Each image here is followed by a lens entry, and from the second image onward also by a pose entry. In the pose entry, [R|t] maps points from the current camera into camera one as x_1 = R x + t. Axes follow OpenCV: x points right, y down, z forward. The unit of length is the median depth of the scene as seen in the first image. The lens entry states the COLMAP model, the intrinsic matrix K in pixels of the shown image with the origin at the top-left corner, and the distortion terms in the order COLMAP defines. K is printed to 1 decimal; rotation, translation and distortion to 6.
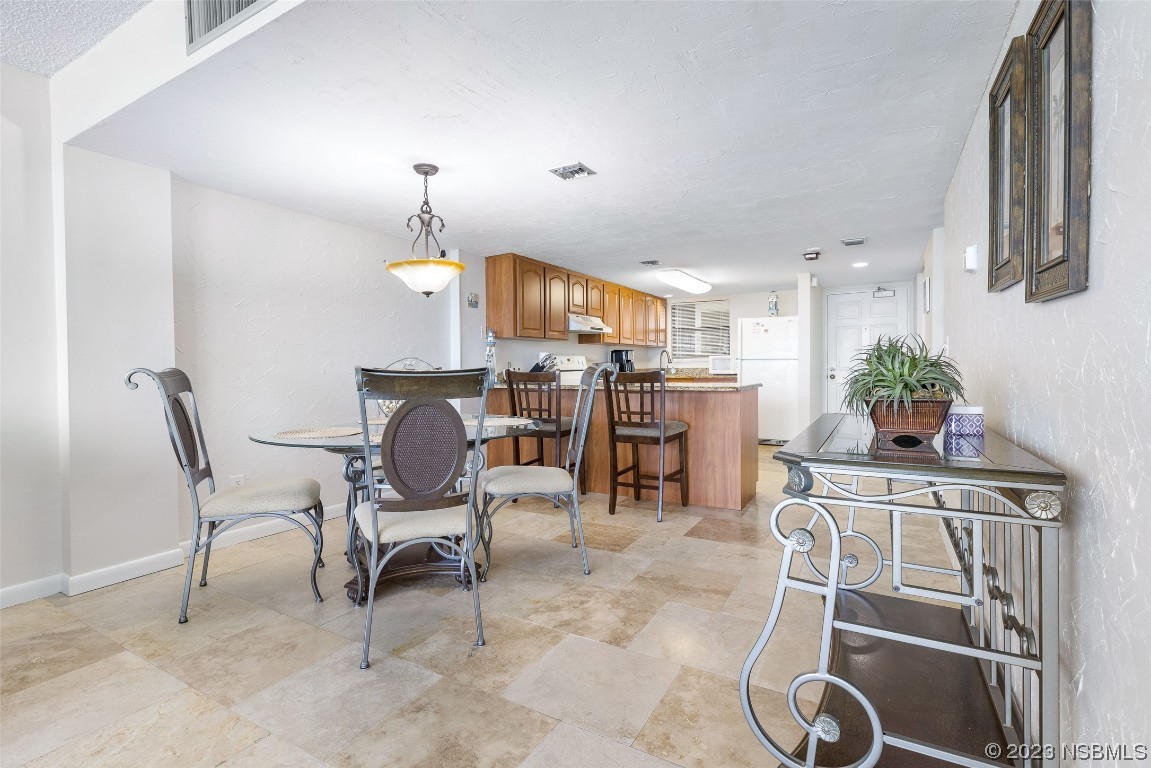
lens RADIAL K [[532.9, 0, 572.5], [0, 532.9, 379.1], [0, 0, 1]] dist [-0.009913, 0.000989]
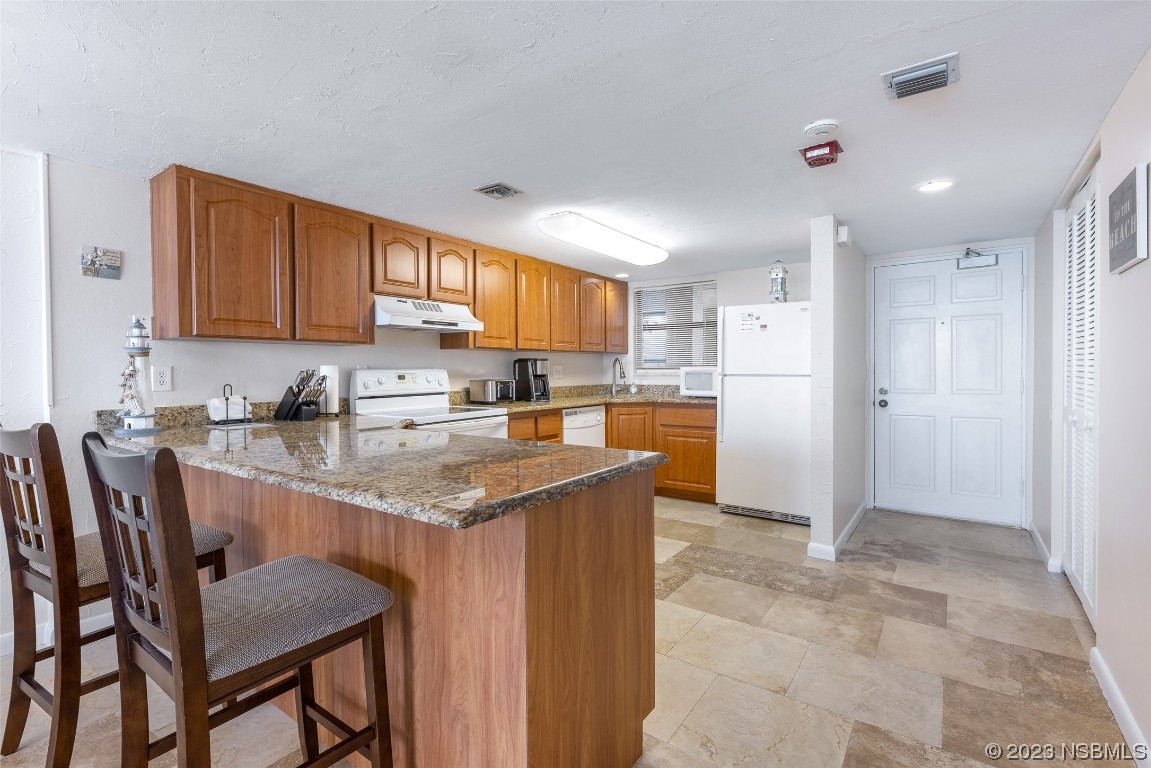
lens RADIAL K [[532.9, 0, 566.5], [0, 532.9, 378.1], [0, 0, 1]] dist [-0.009913, 0.000989]
pose [[0.994799, 0.005110, -0.101734, 0.221913], [-0.005966, 0.999949, -0.008118, -0.029791], [0.101687, 0.008683, 0.994779, 0.419293]]
